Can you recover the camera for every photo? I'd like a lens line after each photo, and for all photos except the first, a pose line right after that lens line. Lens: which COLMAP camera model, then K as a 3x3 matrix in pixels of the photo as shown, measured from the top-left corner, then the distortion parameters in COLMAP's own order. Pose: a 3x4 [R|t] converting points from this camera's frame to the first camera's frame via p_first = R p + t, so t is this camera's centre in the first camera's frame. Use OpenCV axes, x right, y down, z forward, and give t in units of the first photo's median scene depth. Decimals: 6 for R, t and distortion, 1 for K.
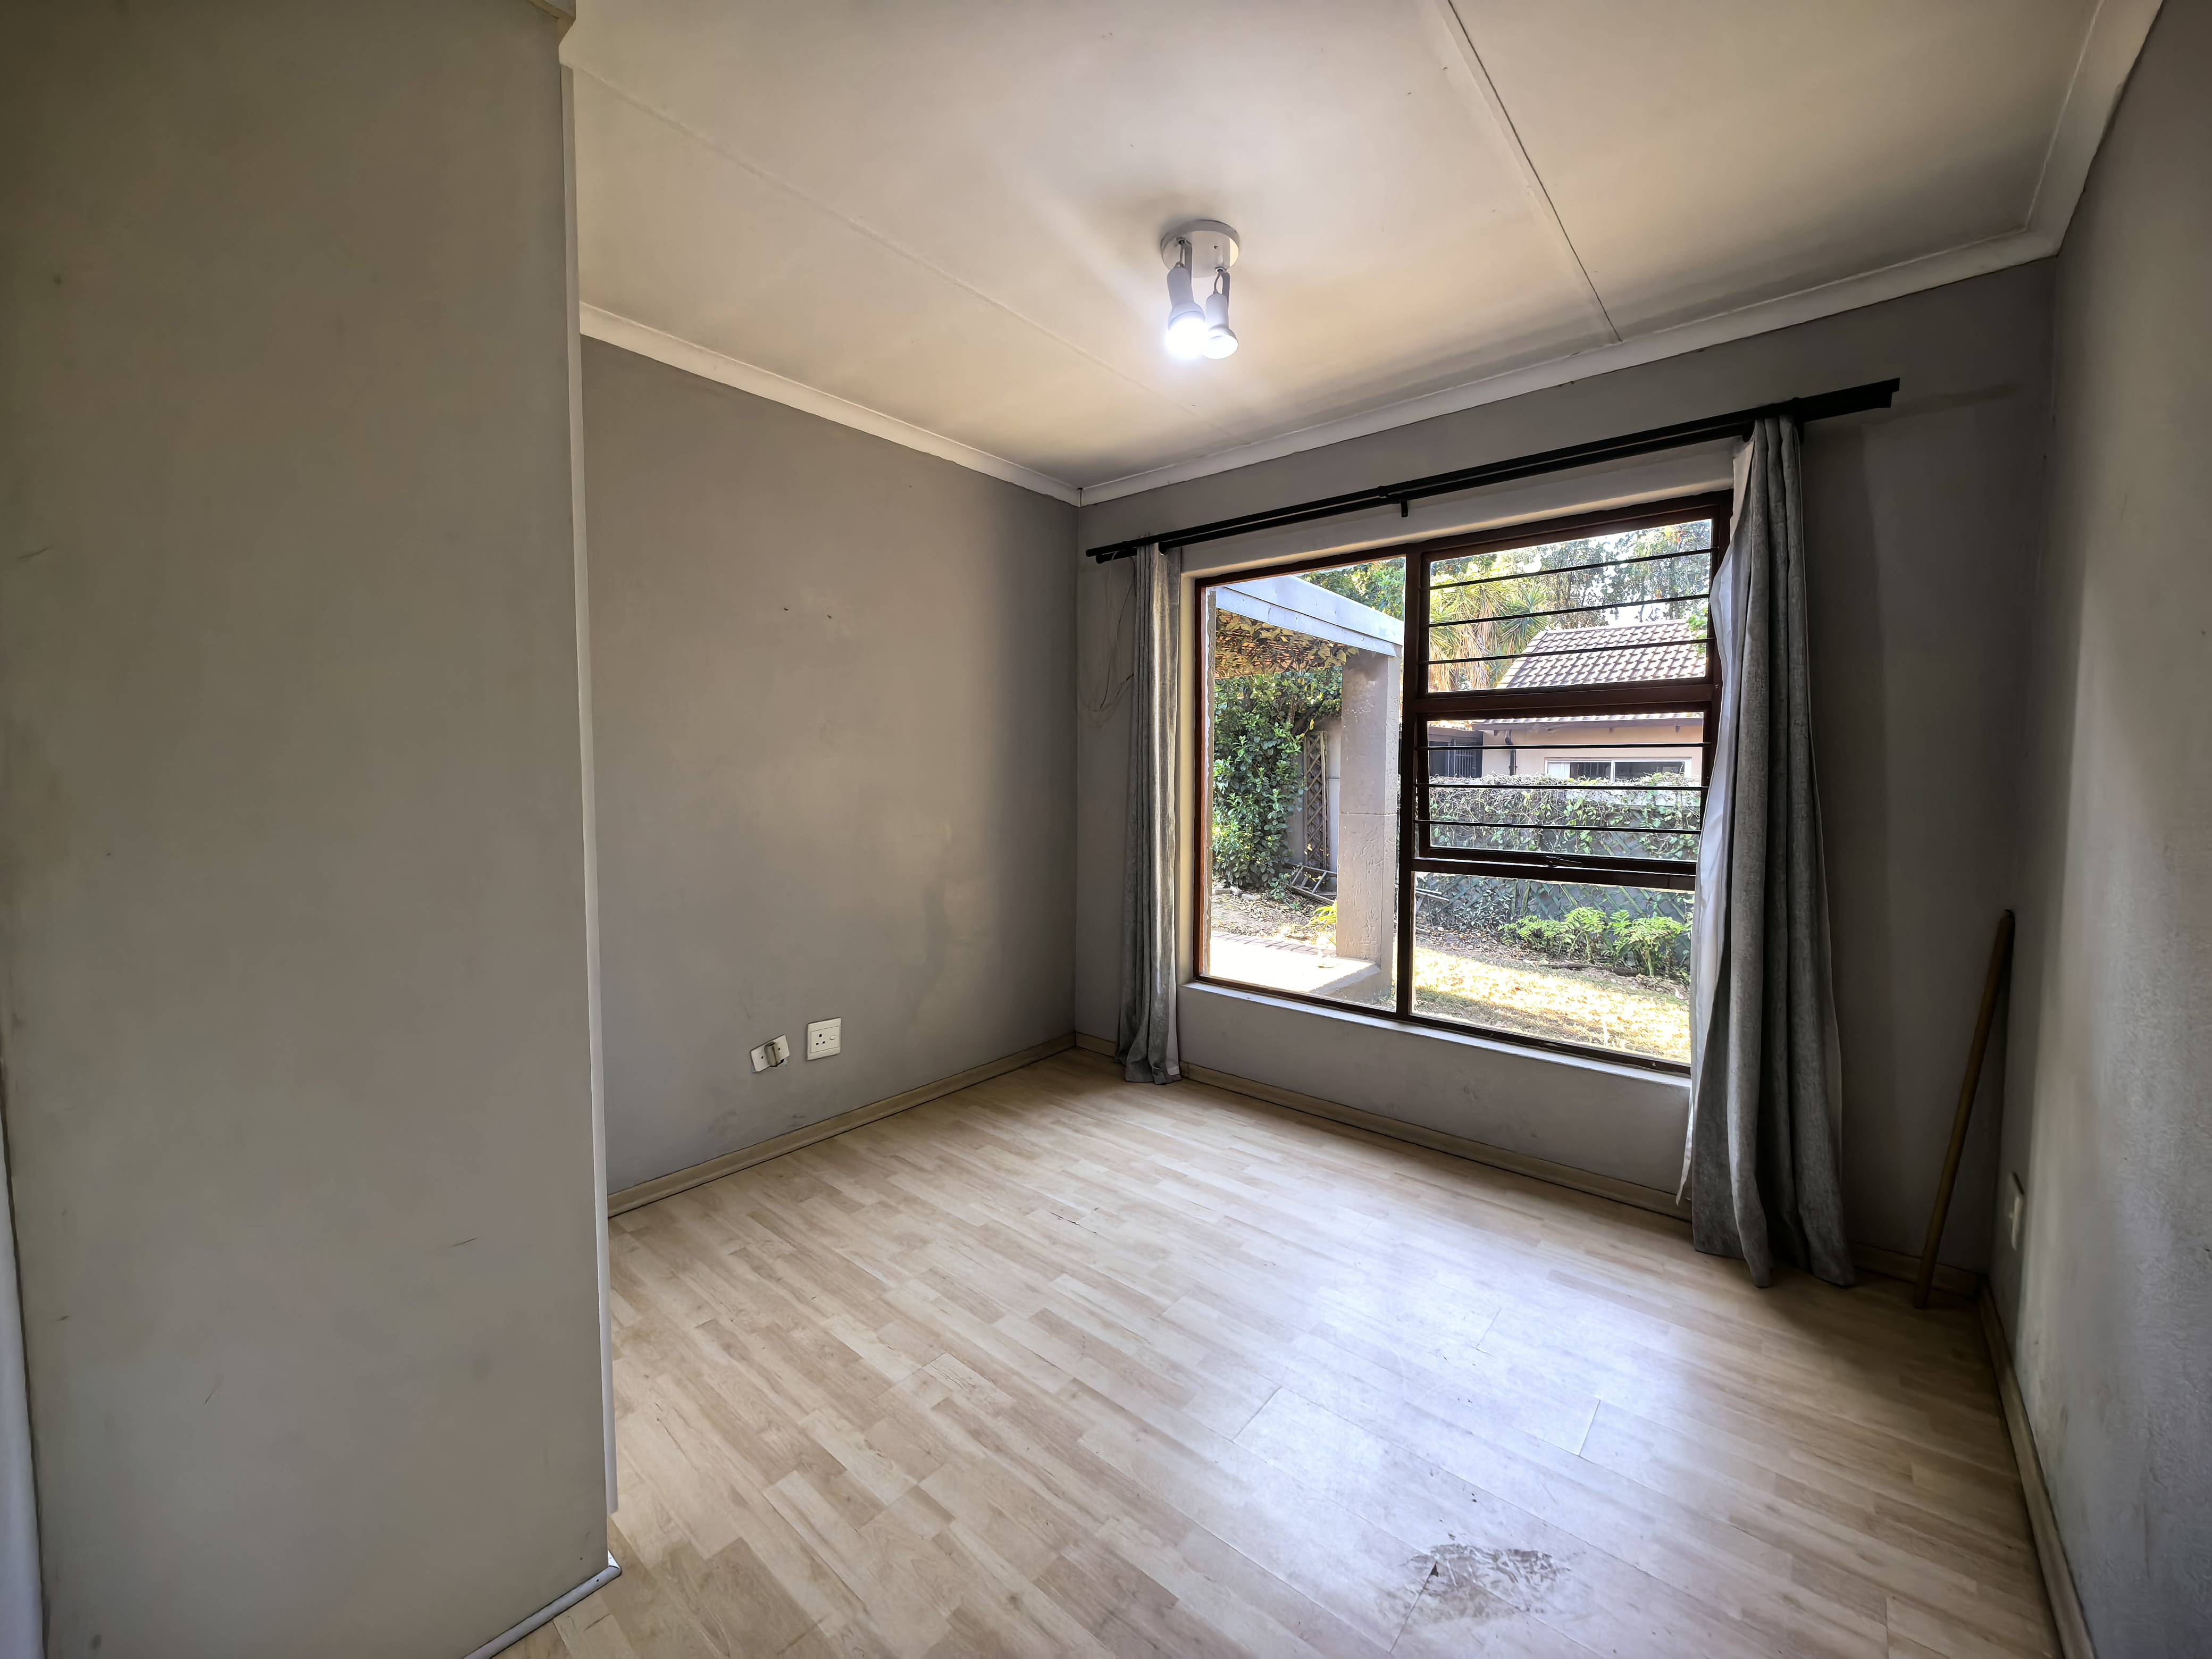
lens RADIAL K [[862.5, 0, 1106.0], [0, 862.5, 829.5], [0, 0, 1]] dist [-0.002529, -0.000907]
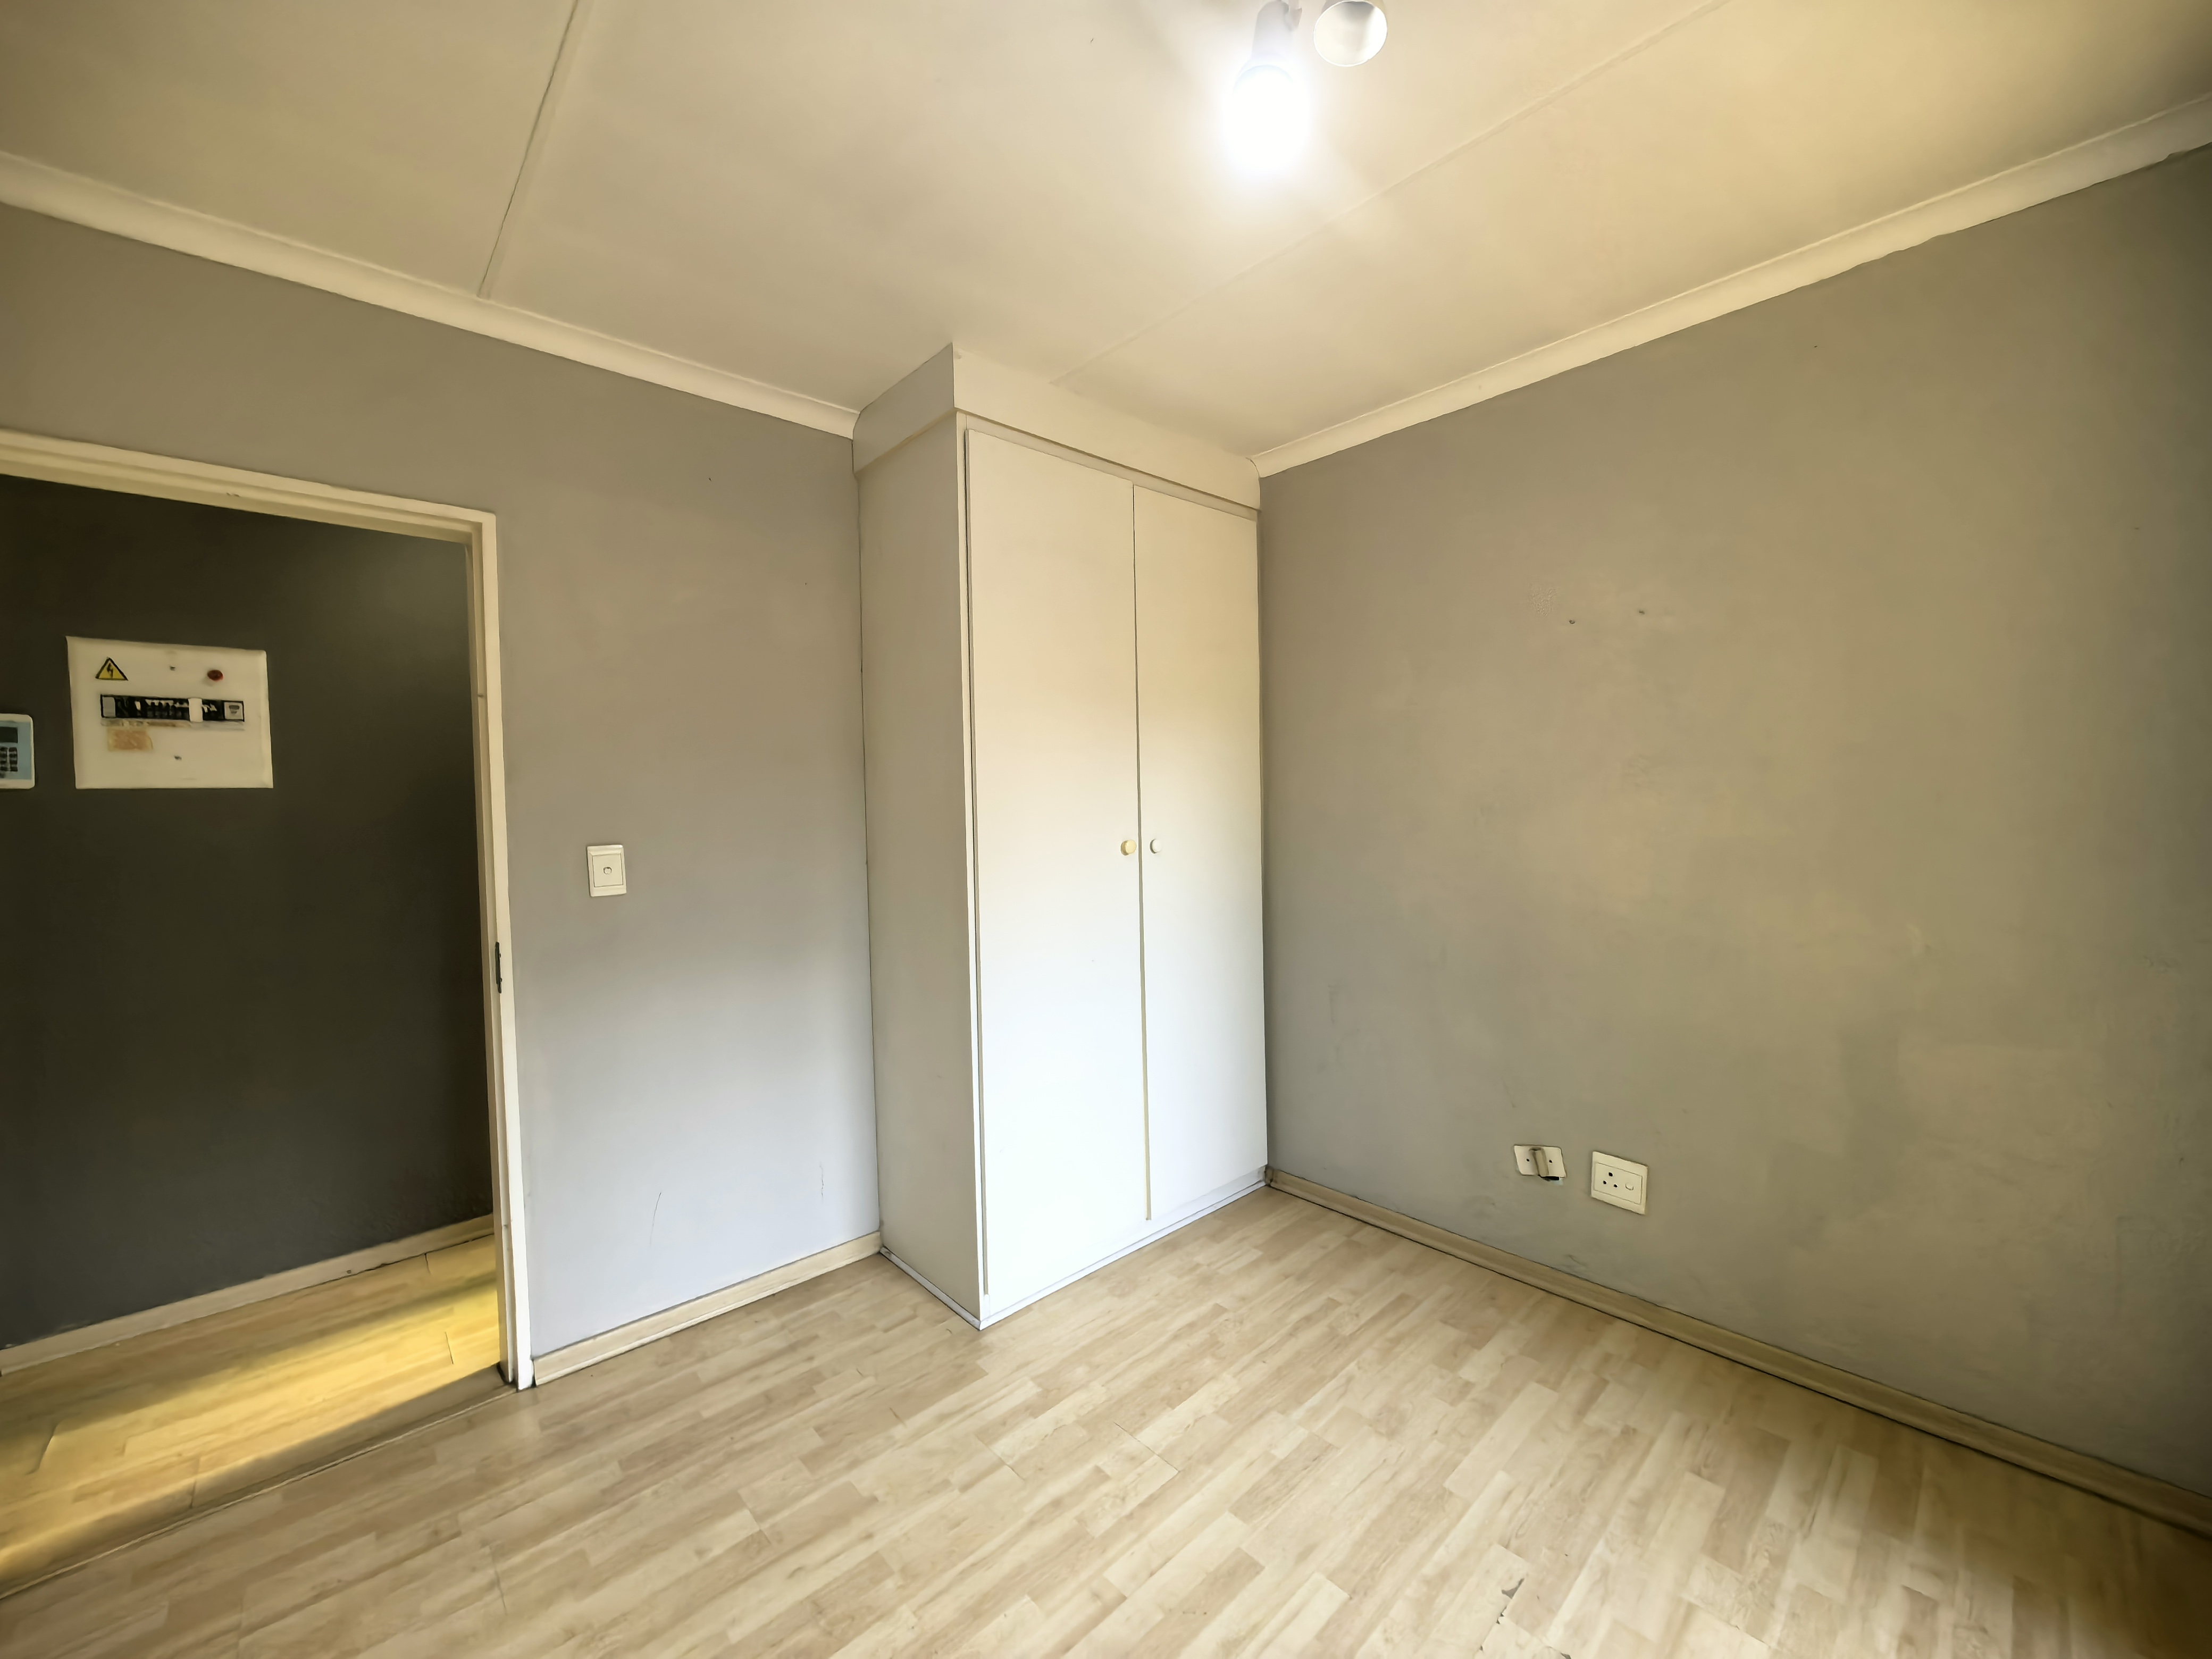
lens RADIAL K [[862.5, 0, 1106.0], [0, 862.5, 829.5], [0, 0, 1]] dist [-0.002529, -0.000907]
pose [[-0.121839, 0.030117, -0.992093, 0.617580], [-0.046687, 0.998259, 0.036037, -0.089913], [0.991451, 0.050709, -0.120221, 0.867447]]
